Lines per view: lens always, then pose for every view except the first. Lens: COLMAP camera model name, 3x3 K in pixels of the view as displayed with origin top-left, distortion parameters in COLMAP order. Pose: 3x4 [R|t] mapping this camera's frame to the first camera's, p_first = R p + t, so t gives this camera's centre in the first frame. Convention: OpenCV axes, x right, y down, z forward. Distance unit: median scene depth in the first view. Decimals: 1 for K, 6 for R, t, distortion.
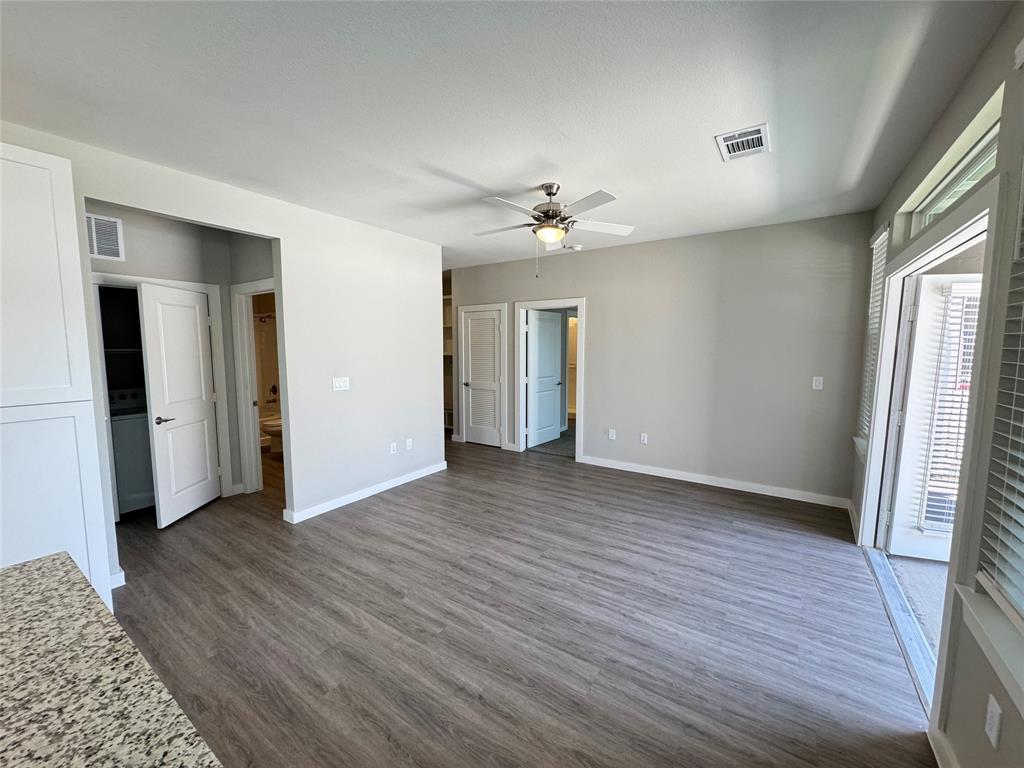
lens RADIAL K [[409.1, 0, 510.9], [0, 409.1, 380.8], [0, 0, 1]] dist [-0.000094, 0.000464]
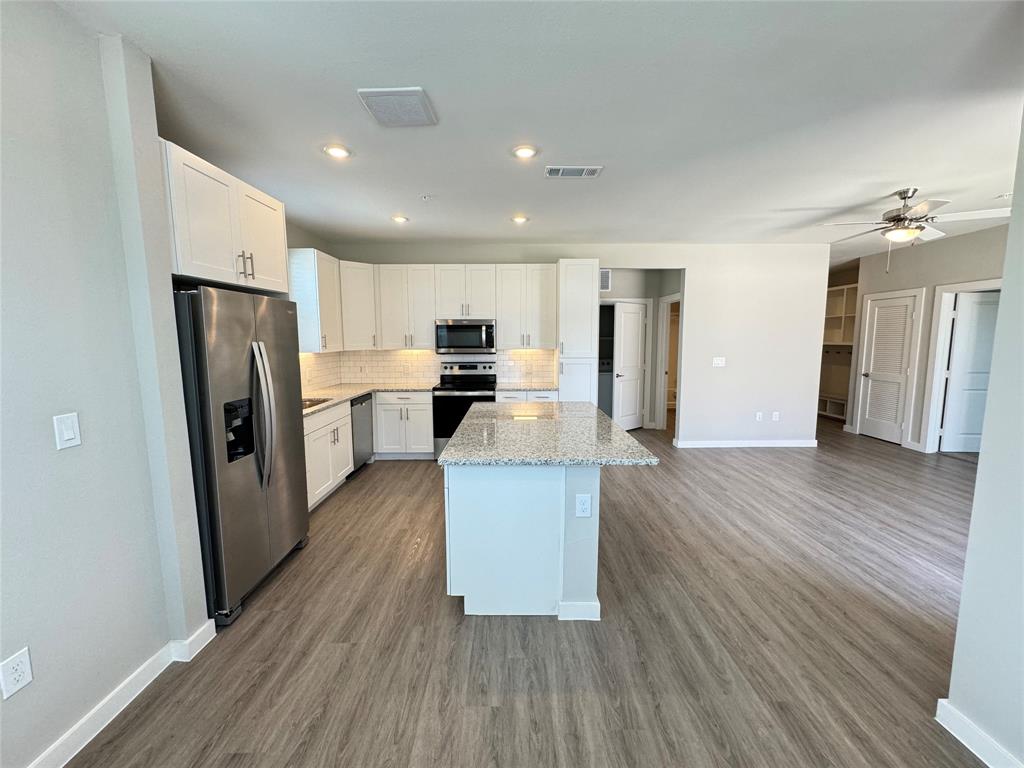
lens RADIAL K [[409.1, 0, 512.9], [0, 409.1, 383.0], [0, 0, 1]] dist [-0.000094, 0.000464]
pose [[0.567233, 0.089946, -0.818631, 0.413203], [-0.068754, 0.995720, 0.061764, 0.049366], [0.820682, 0.021250, 0.570989, -0.471977]]
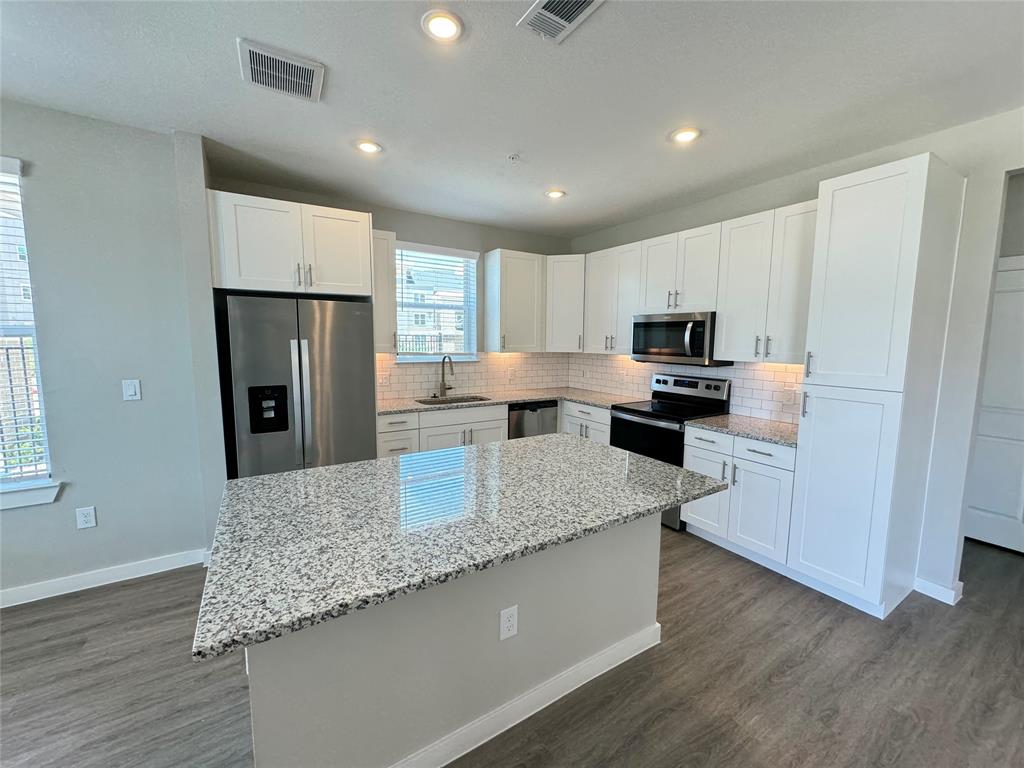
lens RADIAL K [[409.1, 0, 512.5], [0, 409.1, 382.8], [0, 0, 1]] dist [-0.000094, 0.000464]
pose [[-0.395833, 0.096878, -0.913198, 0.171948], [-0.090893, 0.985404, 0.143936, -0.021109], [0.913813, 0.139978, -0.381250, 0.314539]]
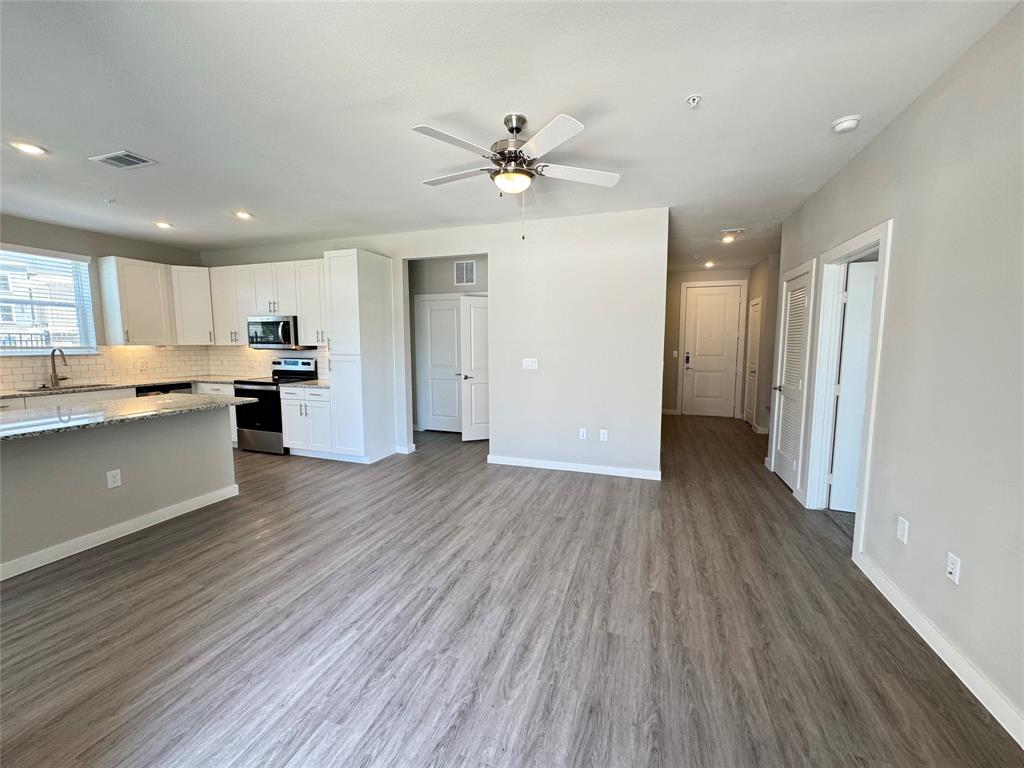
lens RADIAL K [[409.1, 0, 512.2], [0, 409.1, 381.2], [0, 0, 1]] dist [-0.000094, 0.000464]
pose [[0.260926, 0.094580, -0.960714, 0.834275], [-0.086062, 0.993505, 0.074434, -0.030131], [0.961515, 0.063259, 0.267371, 0.754605]]
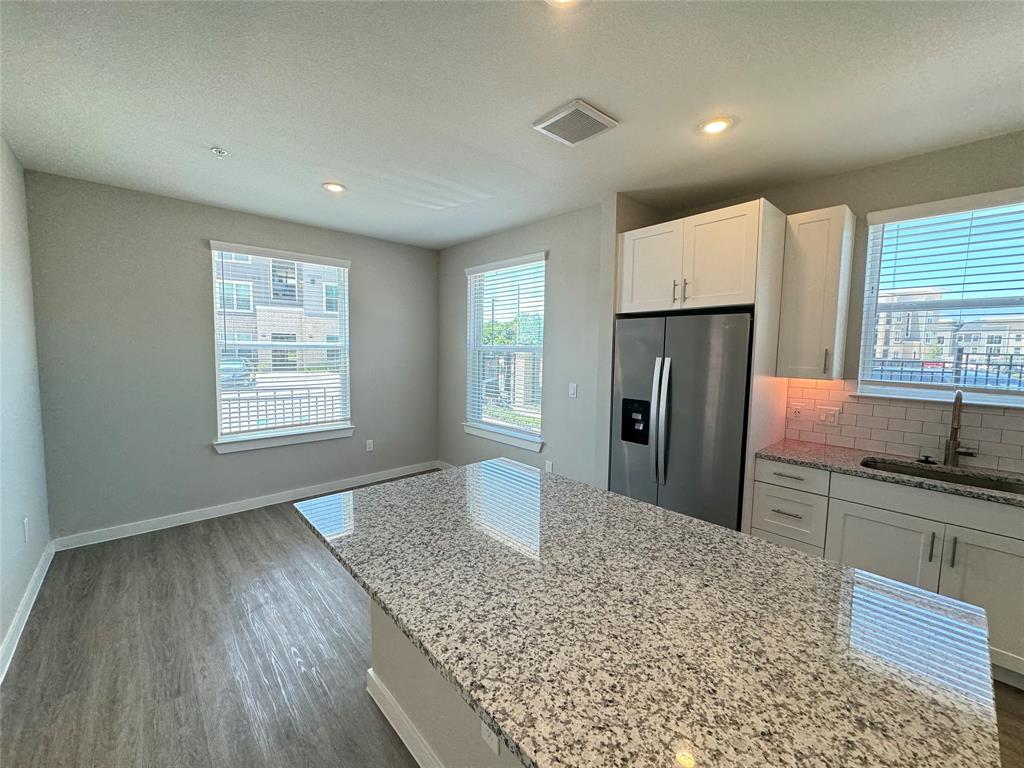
lens RADIAL K [[409.1, 0, 511.9], [0, 409.1, 382.0], [0, 0, 1]] dist [-0.000094, 0.000464]
pose [[-0.973725, -0.033248, 0.225287, -0.328158], [0.004939, 0.985969, 0.166858, -0.039490], [-0.227674, 0.163586, -0.959898, 0.463394]]
